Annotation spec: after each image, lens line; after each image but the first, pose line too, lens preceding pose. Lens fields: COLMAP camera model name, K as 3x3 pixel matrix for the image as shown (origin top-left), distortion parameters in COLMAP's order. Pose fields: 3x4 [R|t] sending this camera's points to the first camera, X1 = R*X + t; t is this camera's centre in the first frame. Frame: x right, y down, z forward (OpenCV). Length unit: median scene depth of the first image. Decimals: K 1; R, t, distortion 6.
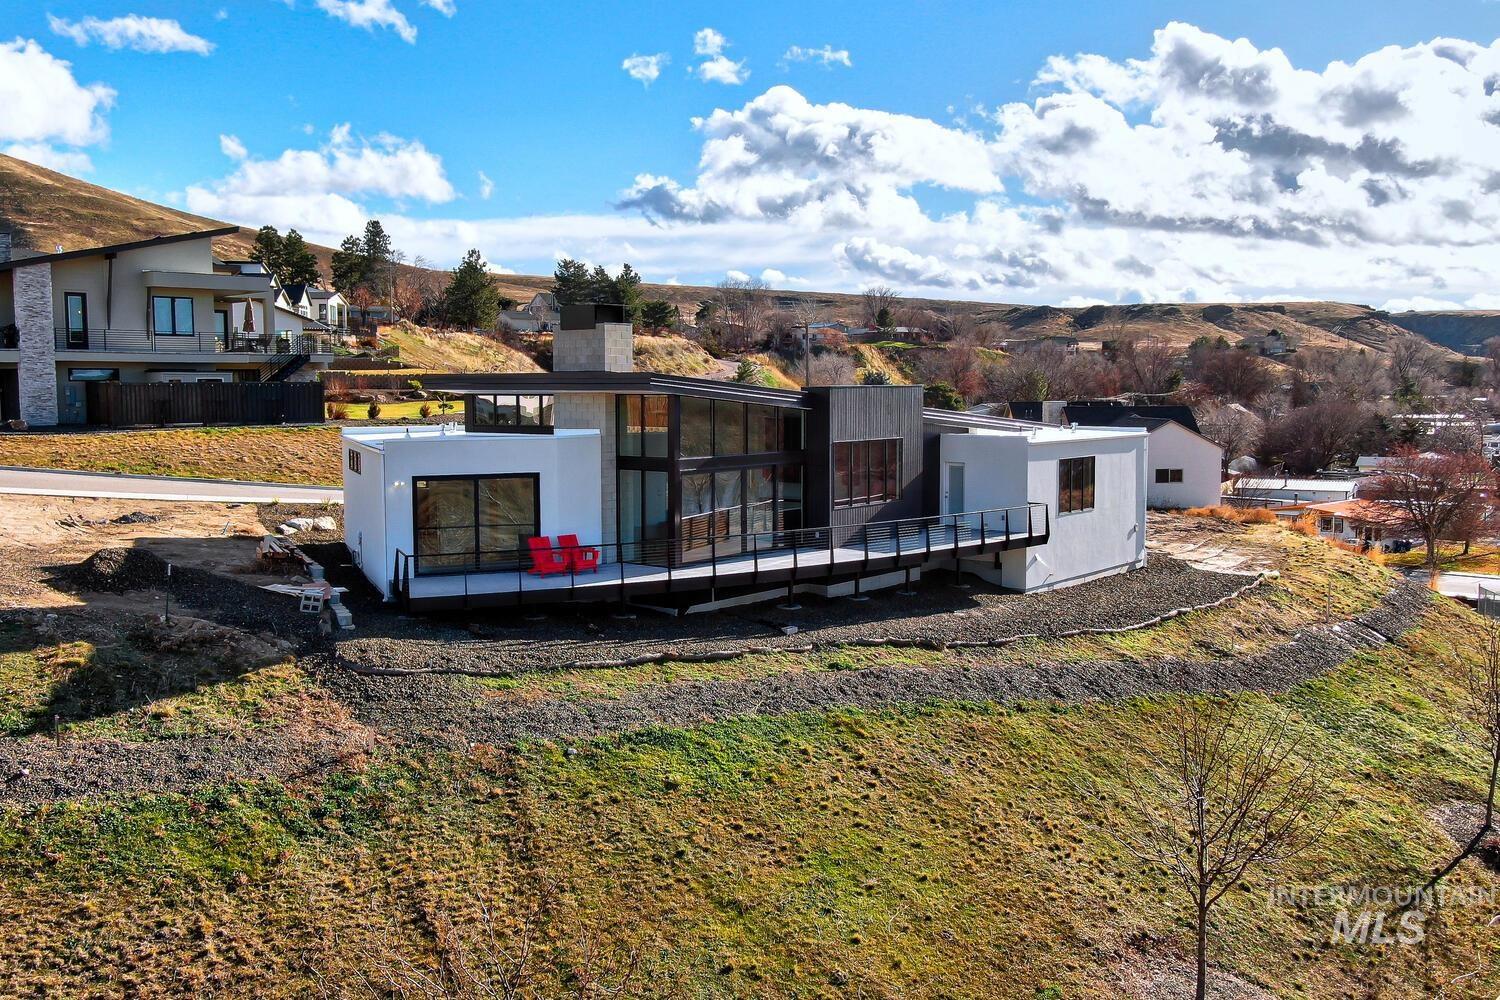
lens RADIAL K [[1328.6, 0, 744.6], [0, 1328.6, 495.2], [0, 0, 1]] dist [0.020786, 0.007423]
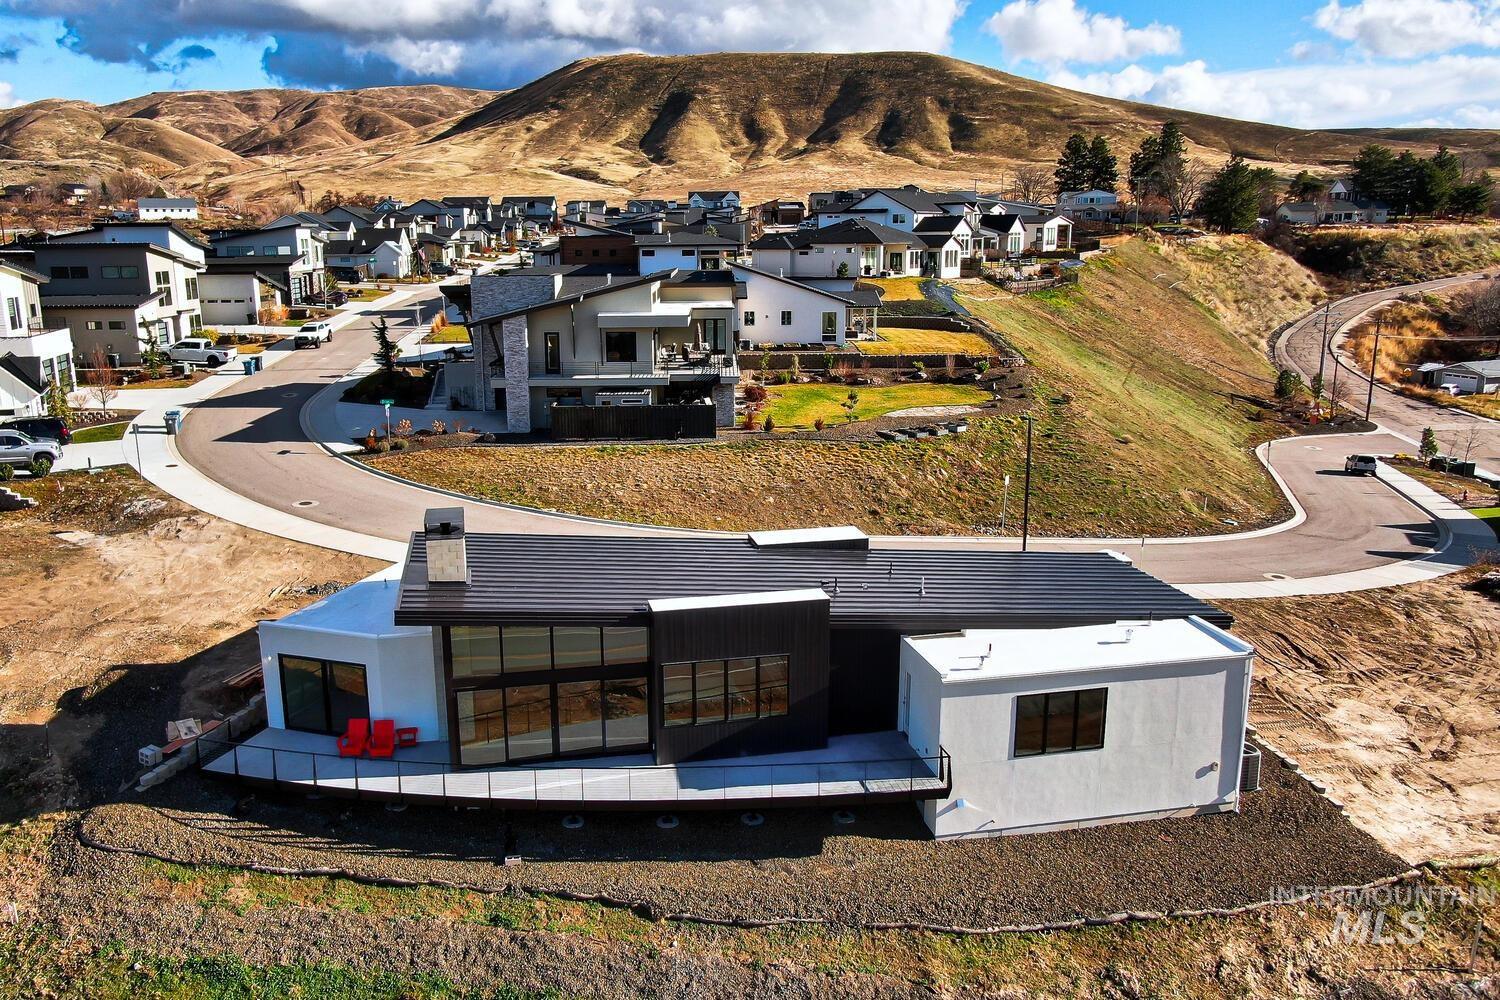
lens RADIAL K [[1106.1, 0, 735.6], [0, 1106.1, 490.6], [0, 0, 1]] dist [0.001212, 0.010475]
pose [[0.769130, 0.136538, -0.624337, 0.075202], [-0.049650, 0.986725, 0.154625, -0.036746], [0.637161, -0.087929, 0.765699, 0.052262]]
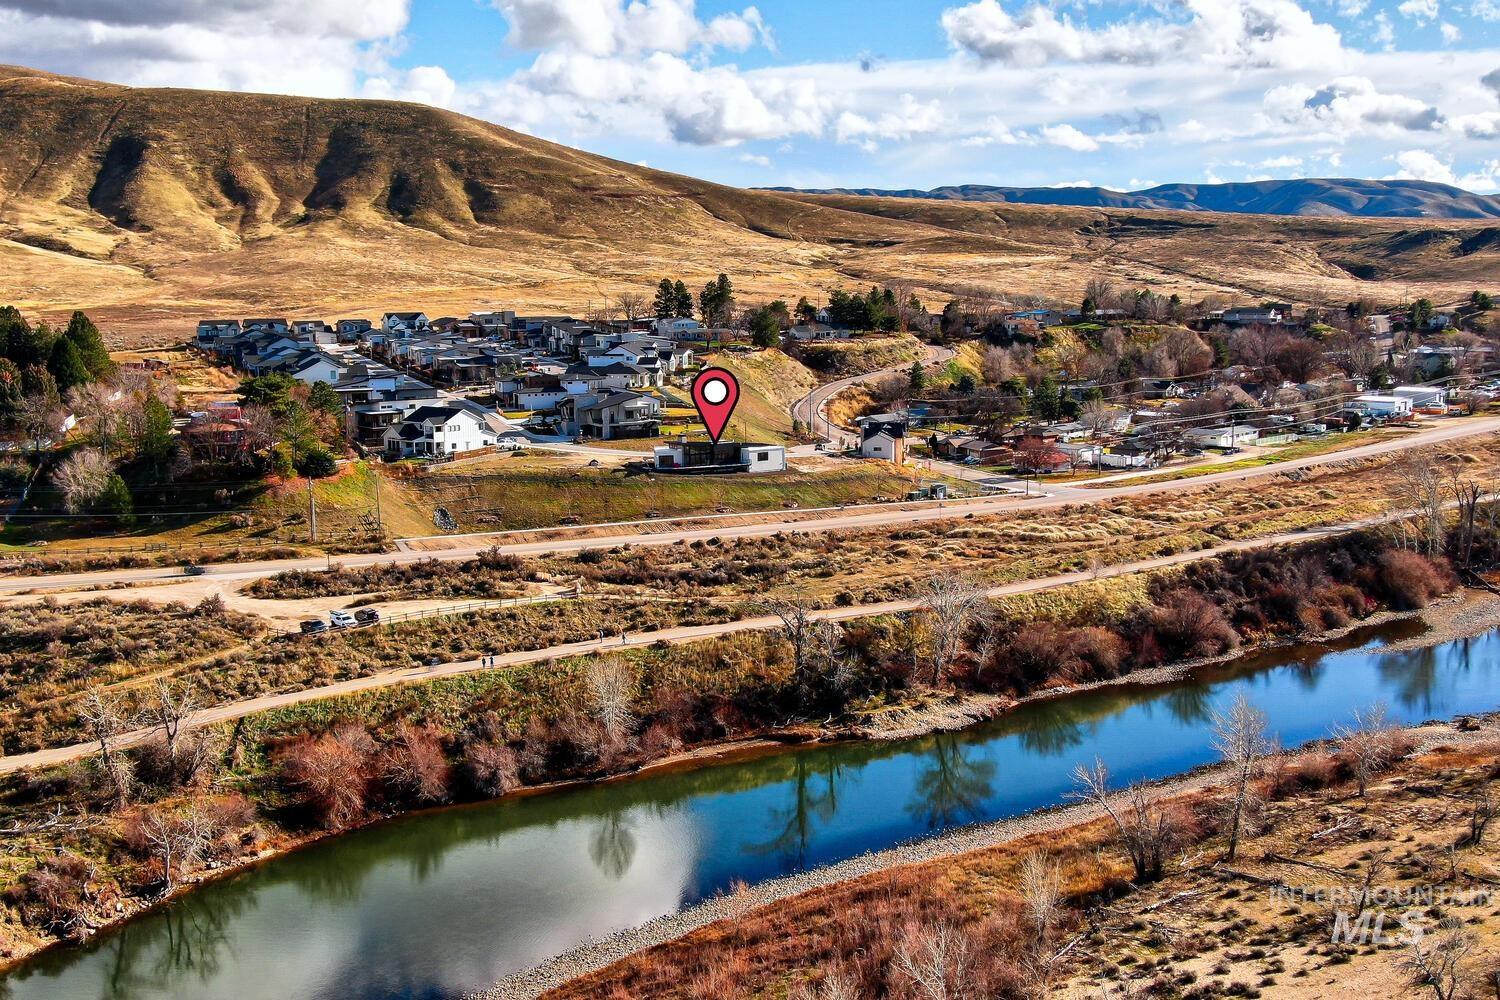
lens RADIAL K [[1239.4, 0, 750.1], [0, 1239.4, 505.4], [0, 0, 1]] dist [0.040729, 0.003285]
pose [[0.959178, 0.034105, -0.280739, 0.278137], [-0.014062, 0.997225, 0.073102, -0.030782], [0.282454, -0.066170, 0.956996, -0.703965]]
